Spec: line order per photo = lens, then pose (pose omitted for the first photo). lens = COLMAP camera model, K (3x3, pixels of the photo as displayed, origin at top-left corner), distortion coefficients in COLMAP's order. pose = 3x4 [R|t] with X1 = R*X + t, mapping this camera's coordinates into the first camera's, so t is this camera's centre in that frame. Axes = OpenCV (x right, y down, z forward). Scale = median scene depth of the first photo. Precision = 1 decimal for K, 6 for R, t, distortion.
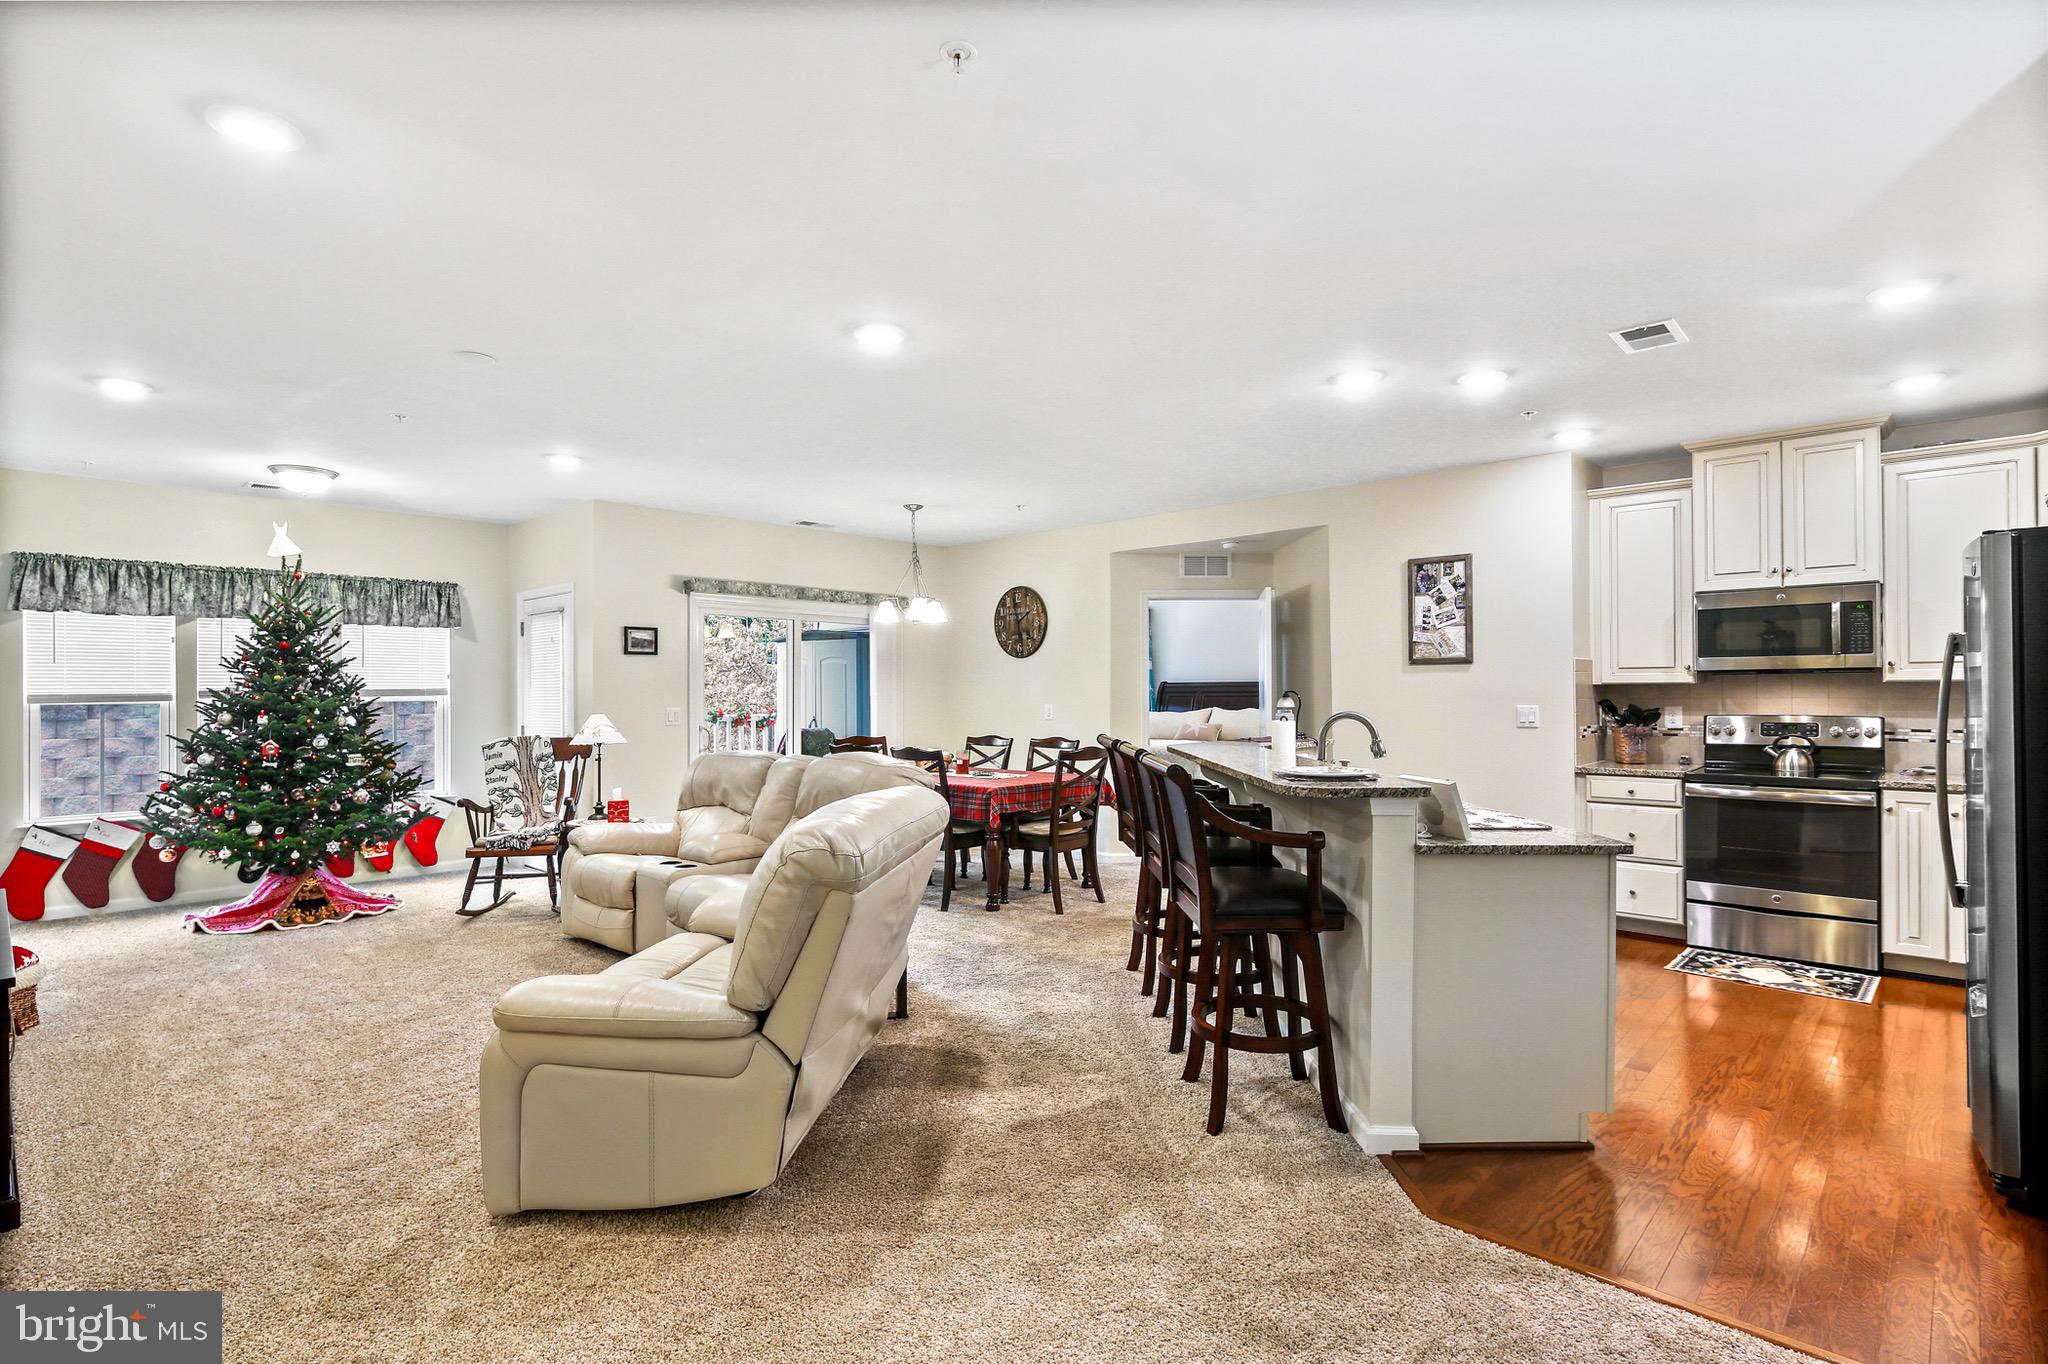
lens RADIAL K [[987.7, 0, 1013.2], [0, 987.7, 690.2], [0, 0, 1]] dist [-0.000444, -0.000809]
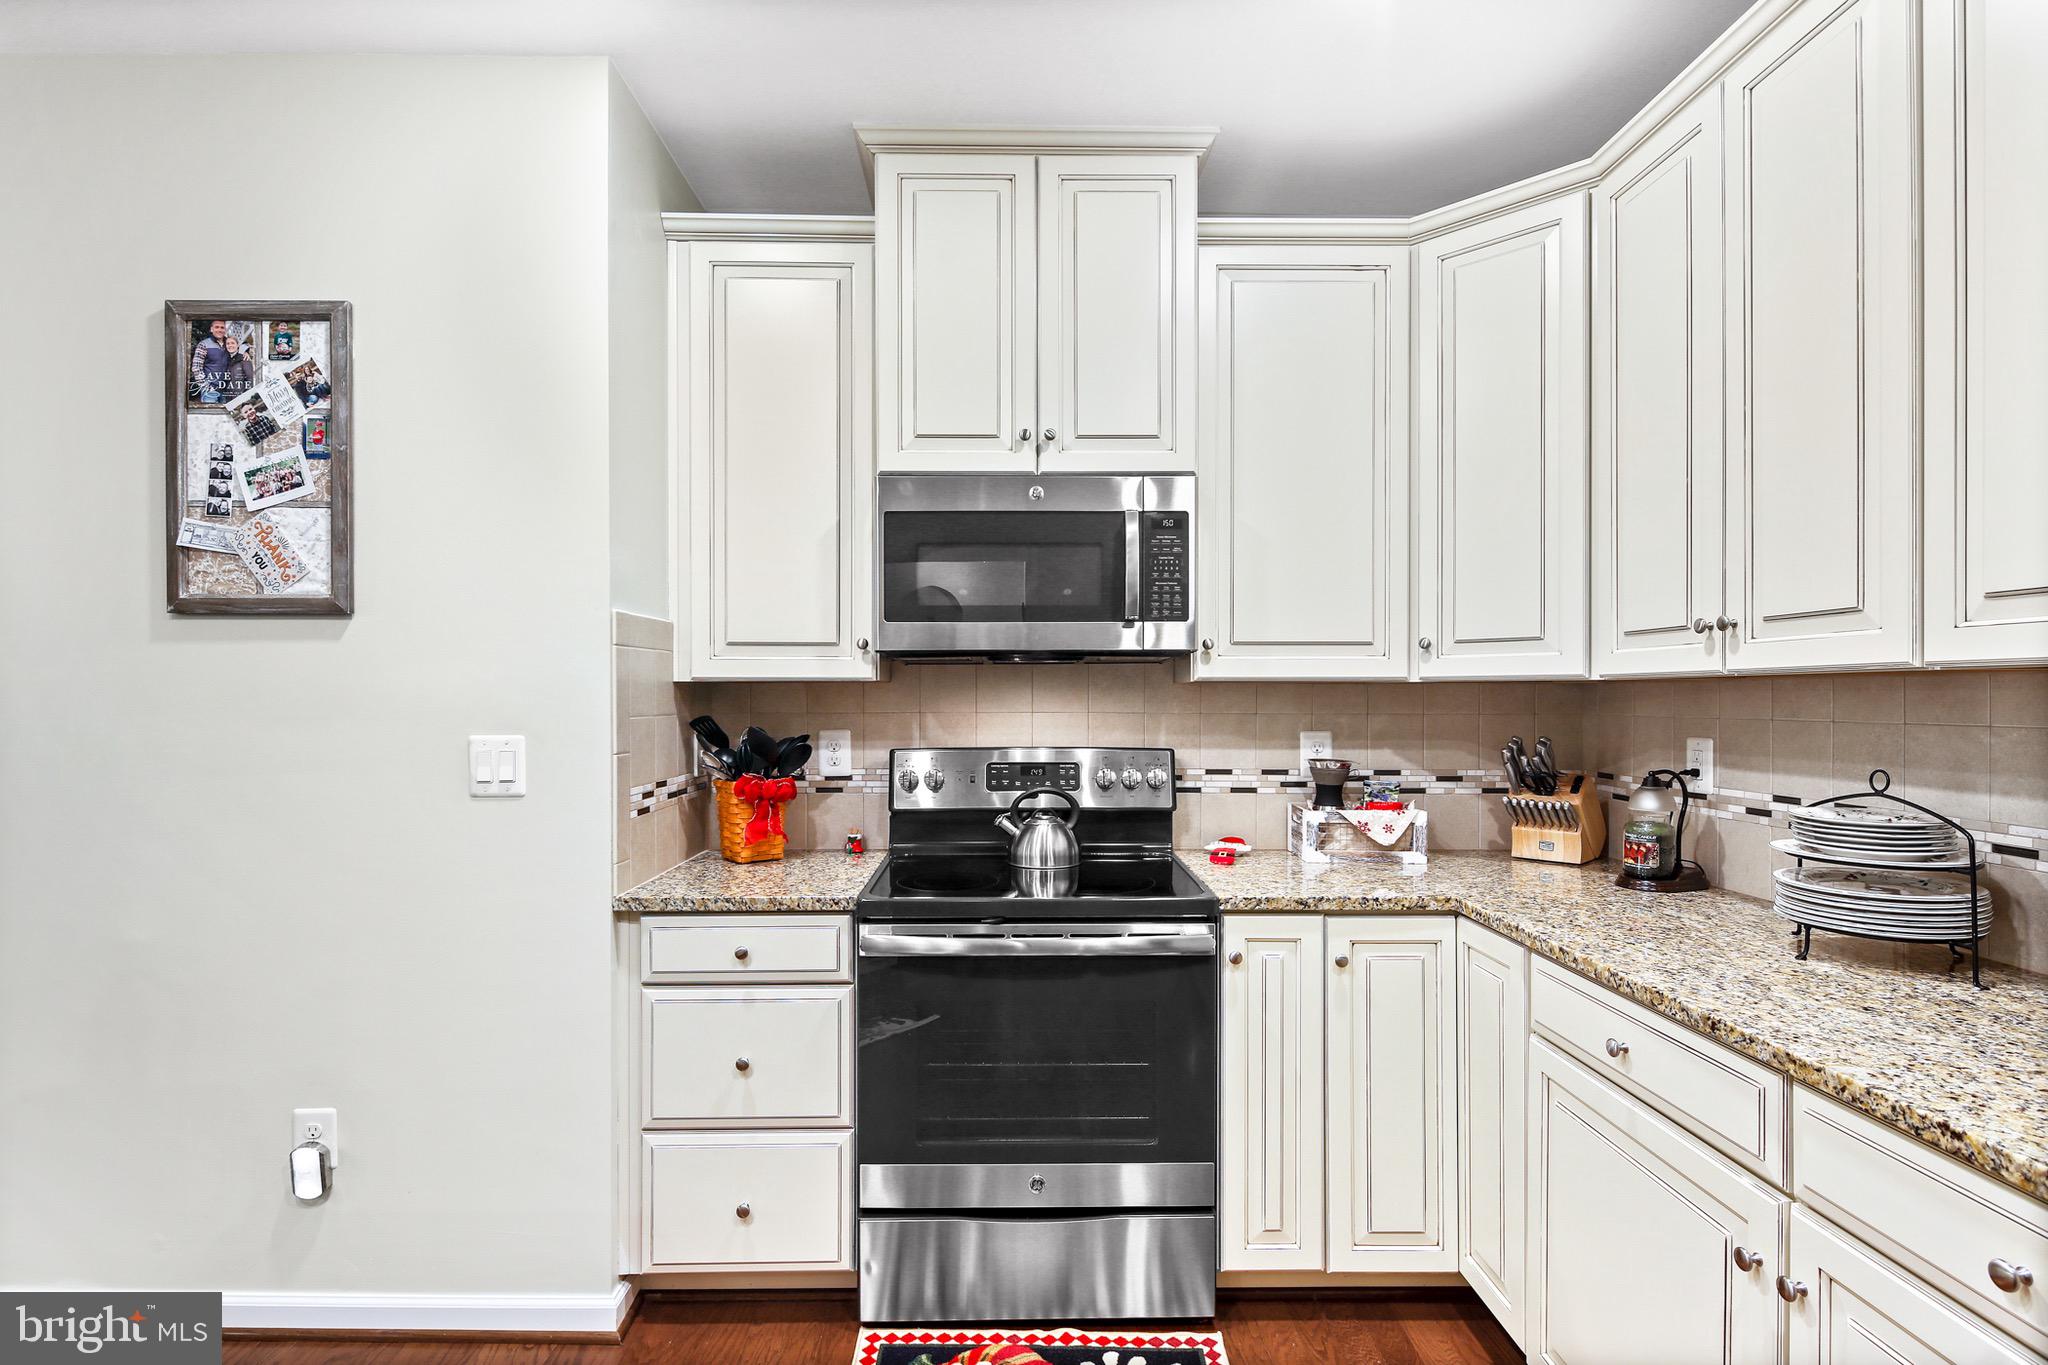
lens RADIAL K [[991.5, 0, 1030.4], [0, 991.5, 694.4], [0, 0, 1]] dist [0.000127, -0.000332]
pose [[0.708511, 0.006774, 0.705668, 0.384160], [-0.005289, 0.999977, -0.004289, 0.000793], [-0.705680, -0.000694, 0.708530, 0.574432]]
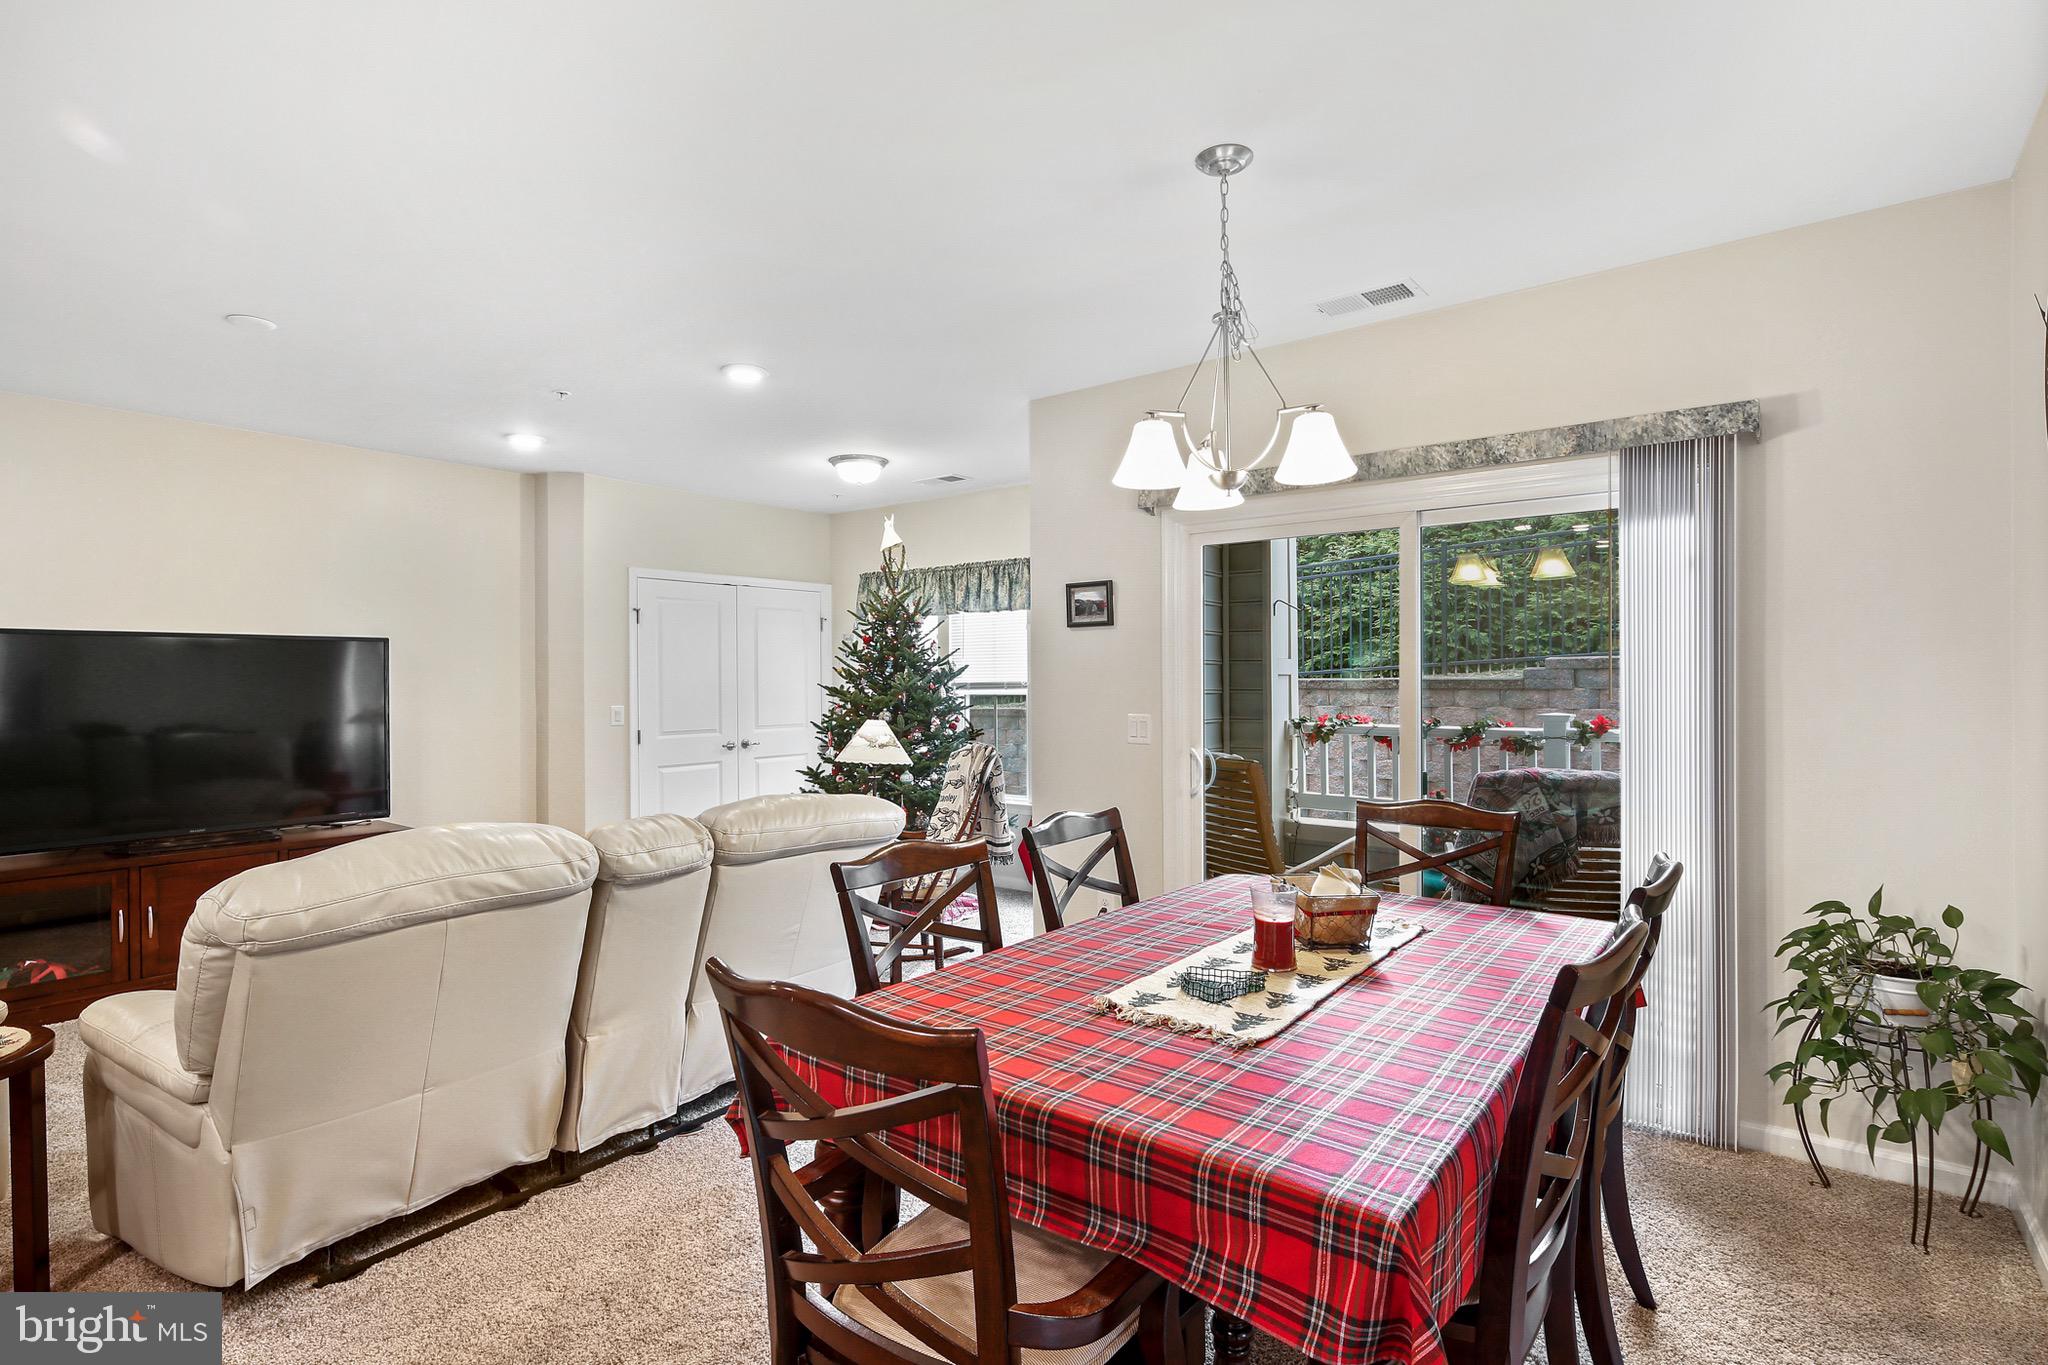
lens RADIAL K [[993.3, 0, 1027.2], [0, 993.3, 676.6], [0, 0, 1]] dist [0.001985, 0.000274]
pose [[0.110064, -0.001719, -0.993923, 0.282650], [0.005641, 0.999983, -0.001105, -0.004842], [0.993909, -0.005485, 0.110072, 1.049767]]
